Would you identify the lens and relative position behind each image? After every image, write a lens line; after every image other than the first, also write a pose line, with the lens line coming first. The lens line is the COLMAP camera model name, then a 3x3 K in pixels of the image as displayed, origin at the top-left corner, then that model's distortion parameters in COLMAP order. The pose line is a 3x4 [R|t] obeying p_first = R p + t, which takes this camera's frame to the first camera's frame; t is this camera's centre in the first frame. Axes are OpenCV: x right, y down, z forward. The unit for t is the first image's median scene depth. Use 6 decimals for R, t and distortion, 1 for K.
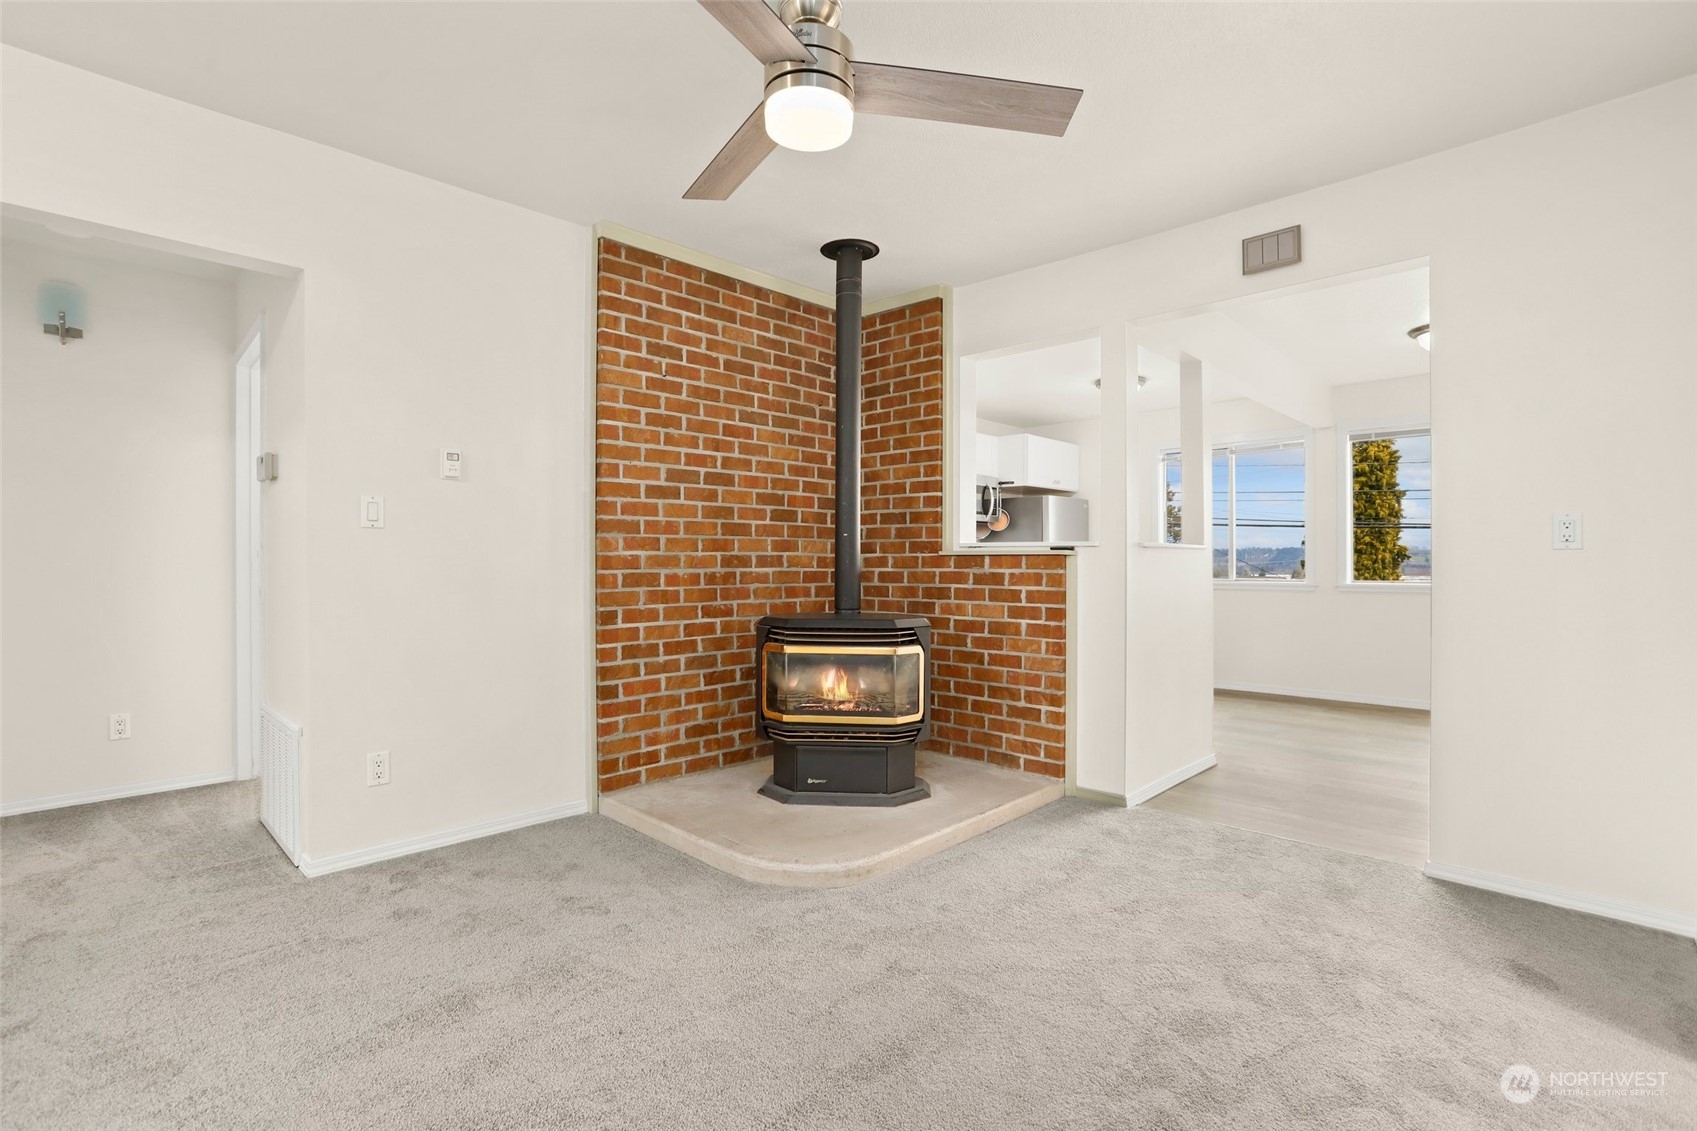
lens RADIAL K [[775.5, 0, 864.1], [0, 775.5, 565.8], [0, 0, 1]] dist [-0.027298, 0.002558]
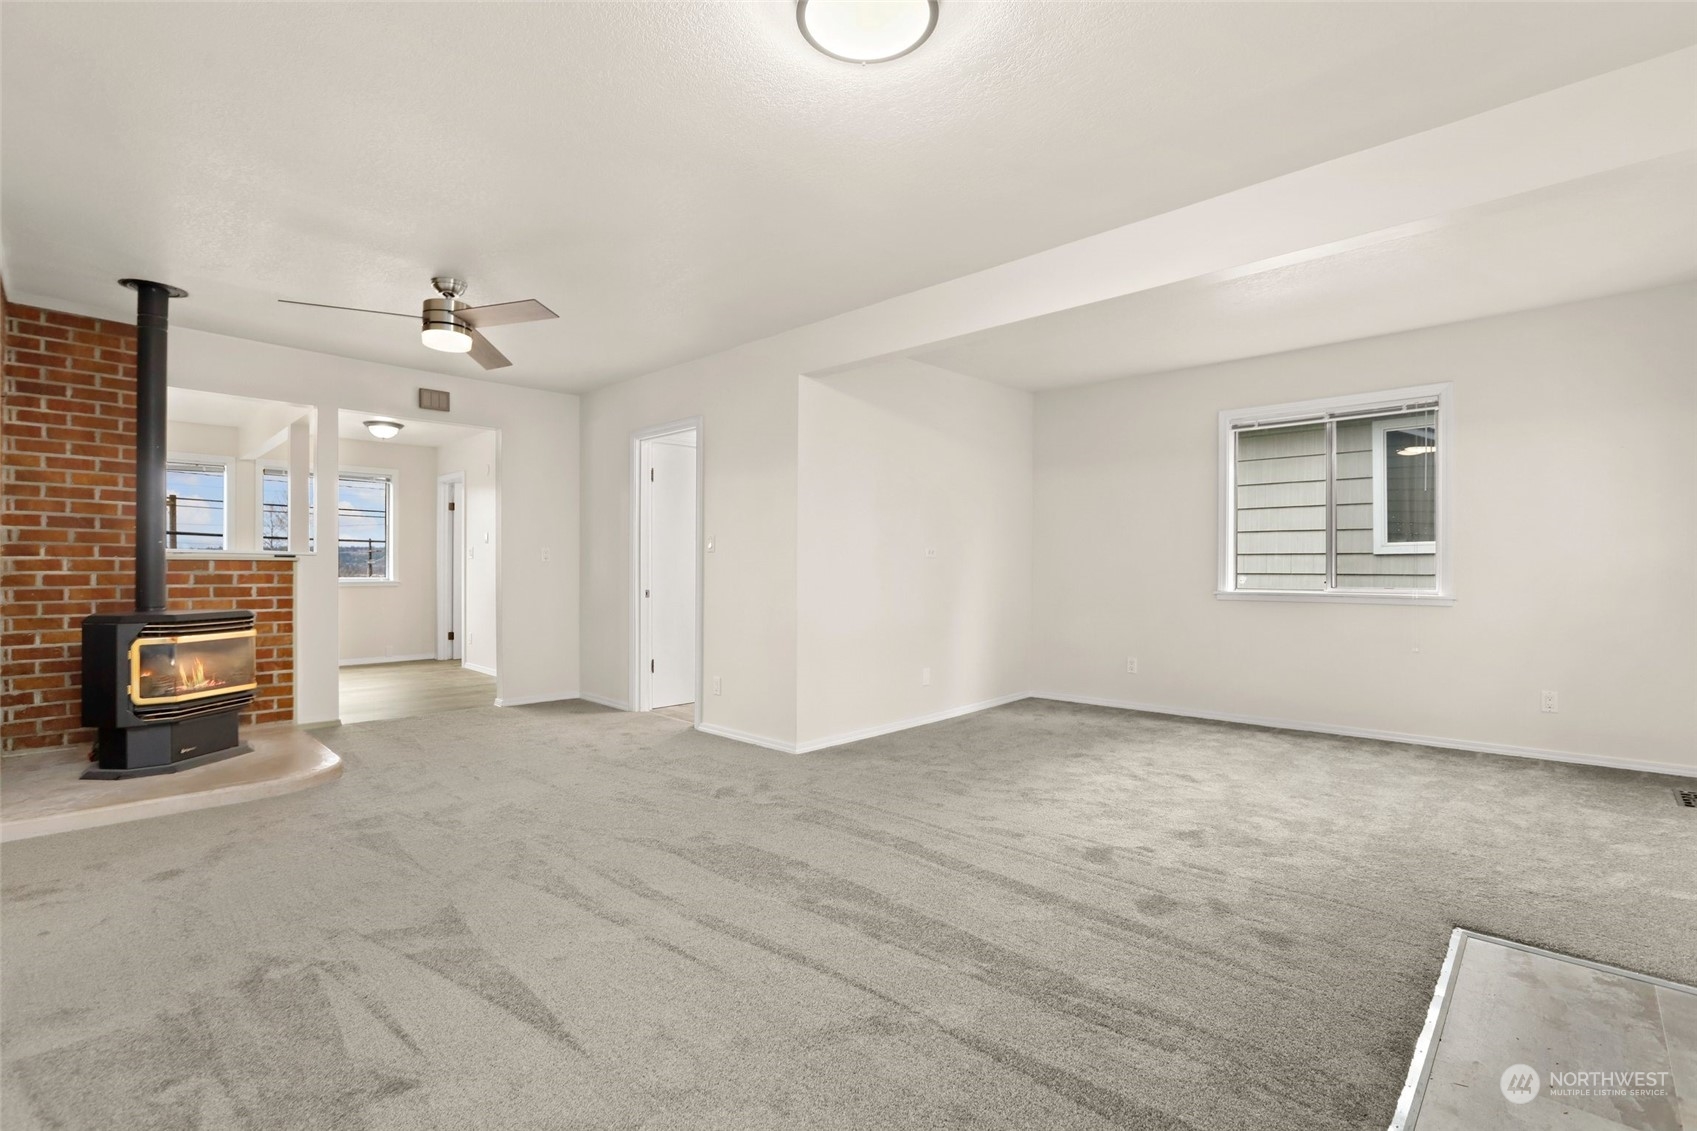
lens RADIAL K [[775.5, 0, 849.7], [0, 775.5, 566.0], [0, 0, 1]] dist [-0.027298, 0.002558]
pose [[0.005981, -0.000860, 0.999982, -1.110587], [-0.001004, 0.999999, 0.000866, -0.006914], [-0.999982, -0.001009, 0.005980, -0.022723]]
